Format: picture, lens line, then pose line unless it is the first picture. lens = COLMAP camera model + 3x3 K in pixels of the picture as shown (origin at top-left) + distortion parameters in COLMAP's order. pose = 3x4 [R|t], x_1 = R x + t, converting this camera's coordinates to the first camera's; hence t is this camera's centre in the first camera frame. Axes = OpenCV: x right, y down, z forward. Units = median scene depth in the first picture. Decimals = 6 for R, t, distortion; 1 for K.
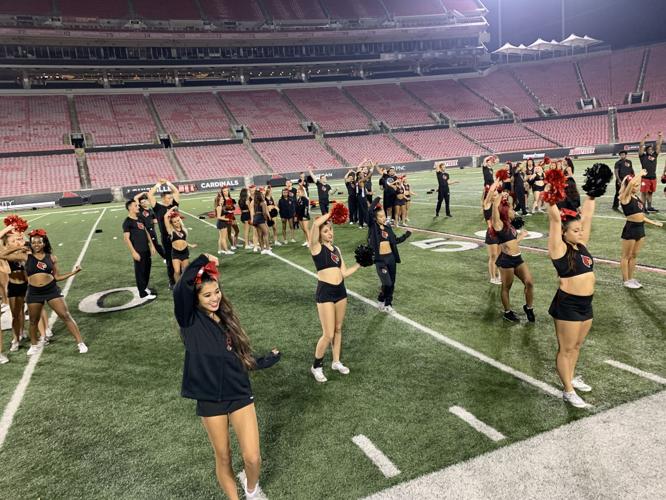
lens RADIAL K [[508.1, 0, 334.9], [0, 508.1, 247.4], [0, 0, 1]] dist [0.028855, -0.033471]
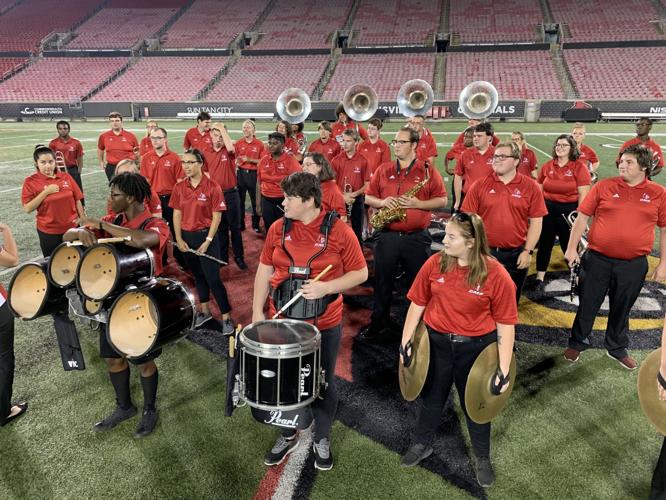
lens RADIAL K [[509.4, 0, 335.1], [0, 509.4, 248.2], [0, 0, 1]] dist [0.005670, 0.002980]
pose [[0.820102, 0.240056, -0.519428, 0.001664], [-0.154255, 0.966888, 0.203305, -0.036501], [0.551033, -0.086607, 0.829977, 0.215347]]
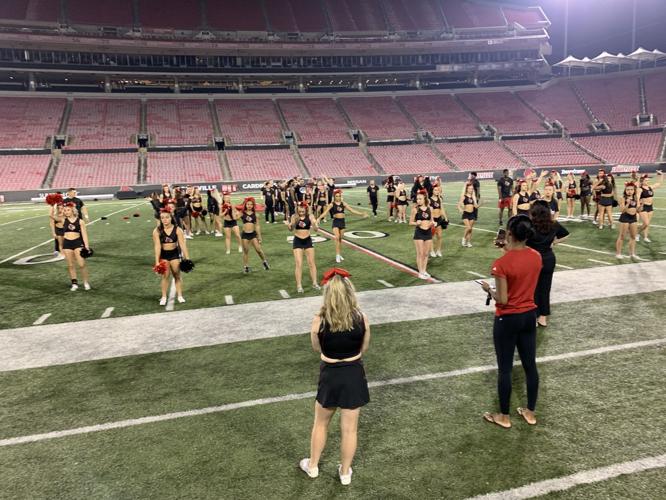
lens RADIAL K [[508.1, 0, 337.5], [0, 508.1, 248.5], [0, 0, 1]] dist [0.028855, -0.033471]
pose [[0.989673, 0.061817, -0.129330, 0.058038], [-0.062934, 0.998007, -0.004562, 0.002732], [0.128790, 0.012654, 0.991591, -0.034396]]
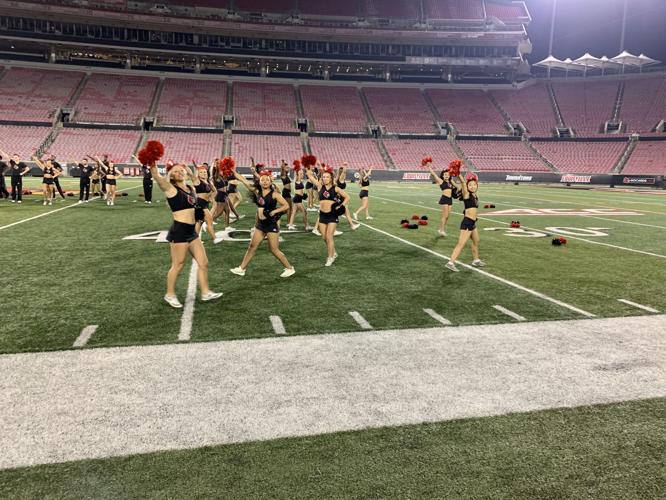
lens RADIAL K [[508.1, 0, 338.6], [0, 508.1, 248.5], [0, 0, 1]] dist [0.028855, -0.033471]
pose [[0.982153, 0.127897, -0.137909, 0.170644], [-0.127926, 0.991746, 0.008687, -0.017397], [0.137881, 0.009111, 0.990407, 0.046000]]
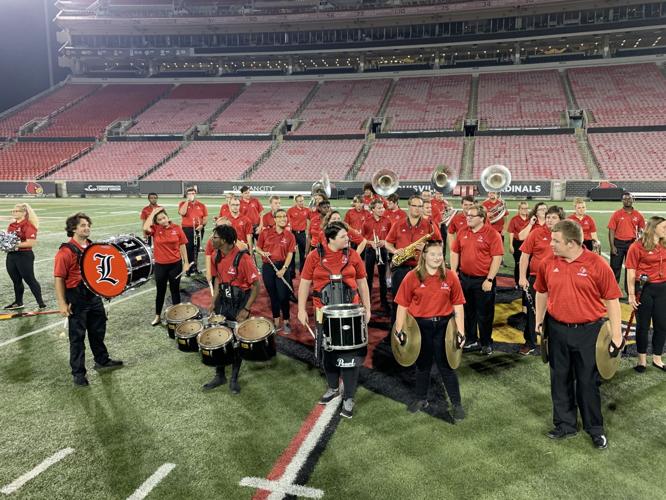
lens RADIAL K [[508.1, 0, 331.8], [0, 508.1, 244.9], [0, 0, 1]] dist [0.028855, -0.033471]
pose [[0.776211, 0.167104, -0.607926, 0.013324], [-0.162543, 0.984680, 0.063127, -0.035330], [0.609161, 0.049814, 0.791481, 0.200207]]
